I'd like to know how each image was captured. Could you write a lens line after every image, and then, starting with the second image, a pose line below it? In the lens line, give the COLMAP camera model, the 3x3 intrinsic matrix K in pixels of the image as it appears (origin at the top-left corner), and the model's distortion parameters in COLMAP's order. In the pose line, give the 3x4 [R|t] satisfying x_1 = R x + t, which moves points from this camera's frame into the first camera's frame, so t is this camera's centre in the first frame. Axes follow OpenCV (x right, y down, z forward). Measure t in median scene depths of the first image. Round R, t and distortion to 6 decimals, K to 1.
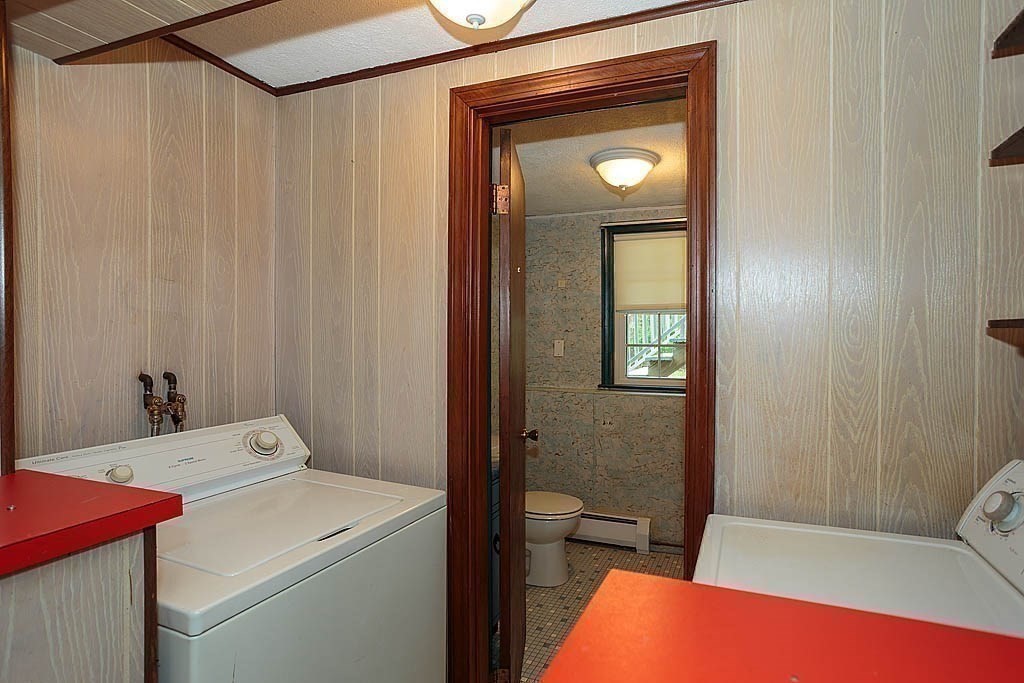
lens RADIAL K [[504.0, 0, 512.6], [0, 504.0, 343.8], [0, 0, 1]] dist [-0.060823, 0.034056]
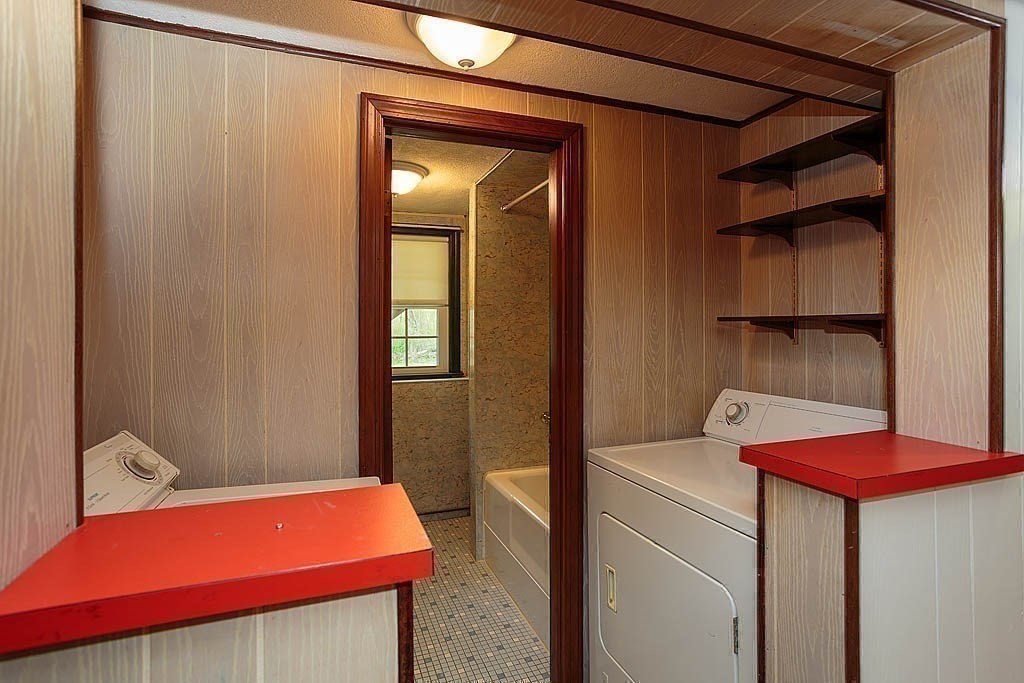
lens RADIAL K [[504.0, 0, 512.6], [0, 504.0, 343.8], [0, 0, 1]] dist [-0.060823, 0.034056]
pose [[0.769567, -0.026477, 0.638017, -0.755651], [0.021231, 0.999649, 0.015876, 0.005120], [-0.638213, 0.001328, 0.769859, 0.000071]]
